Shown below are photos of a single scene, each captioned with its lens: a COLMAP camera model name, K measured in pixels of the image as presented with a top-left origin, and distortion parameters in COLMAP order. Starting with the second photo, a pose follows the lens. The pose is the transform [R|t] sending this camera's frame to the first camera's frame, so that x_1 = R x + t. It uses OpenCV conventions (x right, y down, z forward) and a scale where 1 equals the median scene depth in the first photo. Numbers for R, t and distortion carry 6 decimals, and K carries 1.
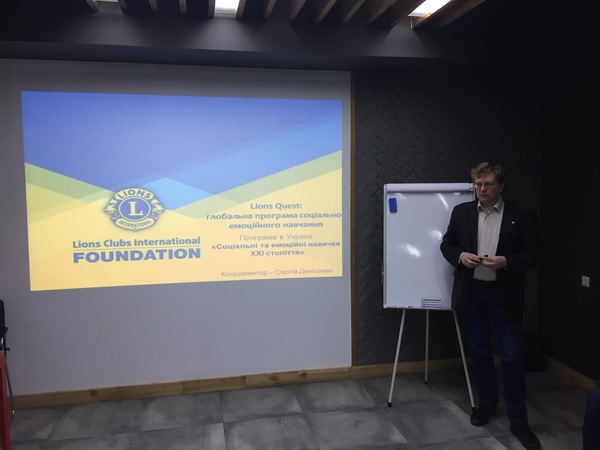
lens RADIAL K [[512.2, 0, 300.1], [0, 512.2, 221.3], [0, 0, 1]] dist [0.082032, -0.111111]
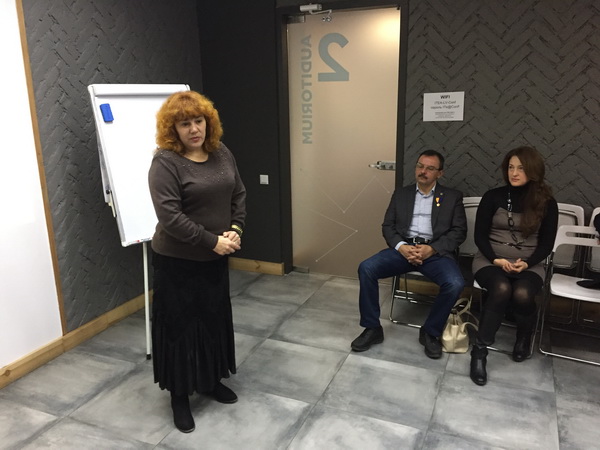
lens RADIAL K [[512.2, 0, 300.1], [0, 512.2, 221.3], [0, 0, 1]] dist [0.082032, -0.111111]
pose [[0.570858, -0.200331, 0.796234, -0.292793], [0.079655, 0.978715, 0.189134, 0.003000], [-0.817175, -0.044544, 0.574665, 0.316012]]
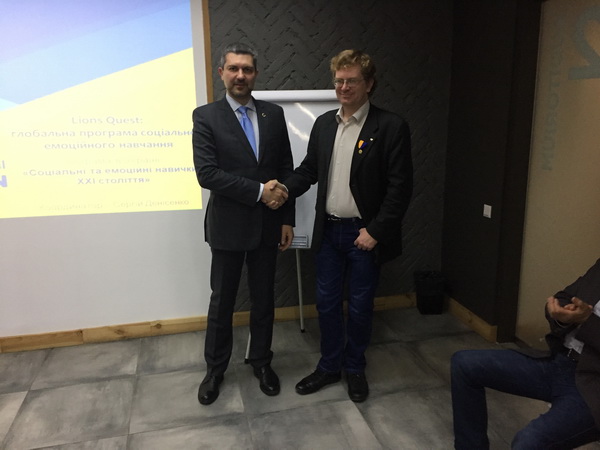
lens RADIAL K [[512.2, 0, 300.1], [0, 512.2, 221.3], [0, 0, 1]] dist [0.082032, -0.111111]
pose [[0.998903, -0.011465, 0.045395, 0.213537], [0.005449, 0.991434, 0.130494, 0.021796], [-0.046502, -0.130104, 0.990409, 0.190304]]
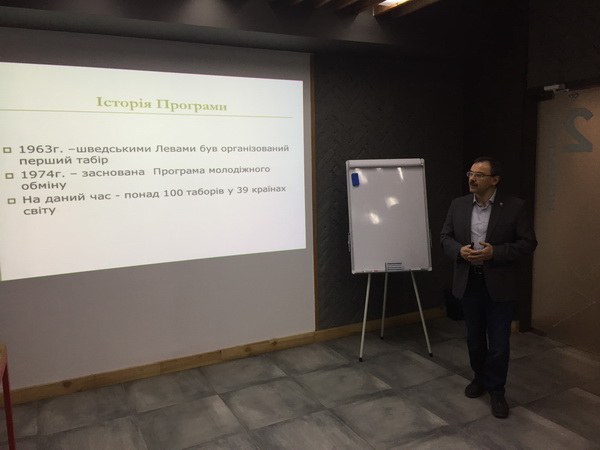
lens RADIAL K [[512.2, 0, 300.1], [0, 512.2, 221.3], [0, 0, 1]] dist [0.082032, -0.111111]
pose [[0.963575, -0.043763, 0.263833, -0.220195], [0.034014, 0.998563, 0.041410, 0.007652], [-0.265266, -0.030928, 0.963679, -0.019671]]
